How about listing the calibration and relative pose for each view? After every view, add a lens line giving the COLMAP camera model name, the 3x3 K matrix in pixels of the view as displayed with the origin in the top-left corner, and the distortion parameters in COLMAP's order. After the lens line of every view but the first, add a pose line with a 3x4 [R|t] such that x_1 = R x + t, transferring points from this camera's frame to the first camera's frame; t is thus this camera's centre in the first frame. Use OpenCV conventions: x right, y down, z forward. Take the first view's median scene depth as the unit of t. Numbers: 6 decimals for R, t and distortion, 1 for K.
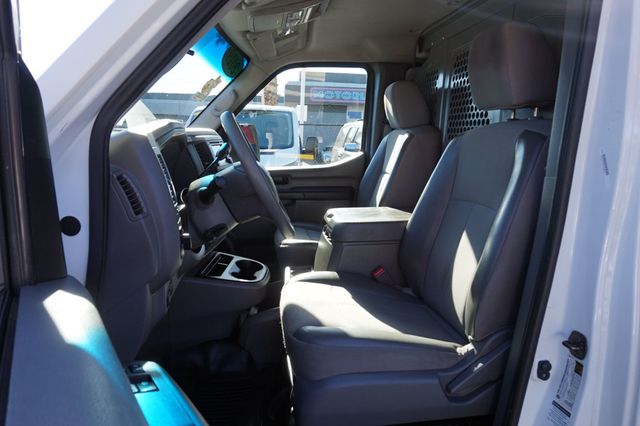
lens RADIAL K [[434.8, 0, 319.6], [0, 434.8, 211.9], [0, 0, 1]] dist [-0.029782, 0.018001]
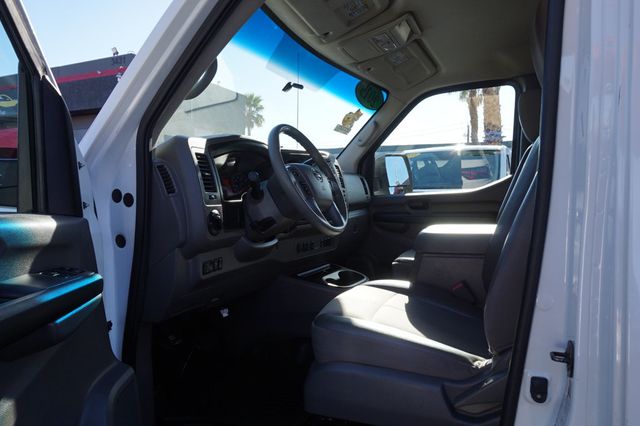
lens RADIAL K [[434.8, 0, 317.5], [0, 434.8, 214.8], [0, 0, 1]] dist [-0.029782, 0.018001]
pose [[0.856153, 0.005591, -0.516693, 0.495717], [-0.061668, 0.993900, -0.091428, 0.122013], [0.513030, 0.110140, 0.851275, 0.059823]]
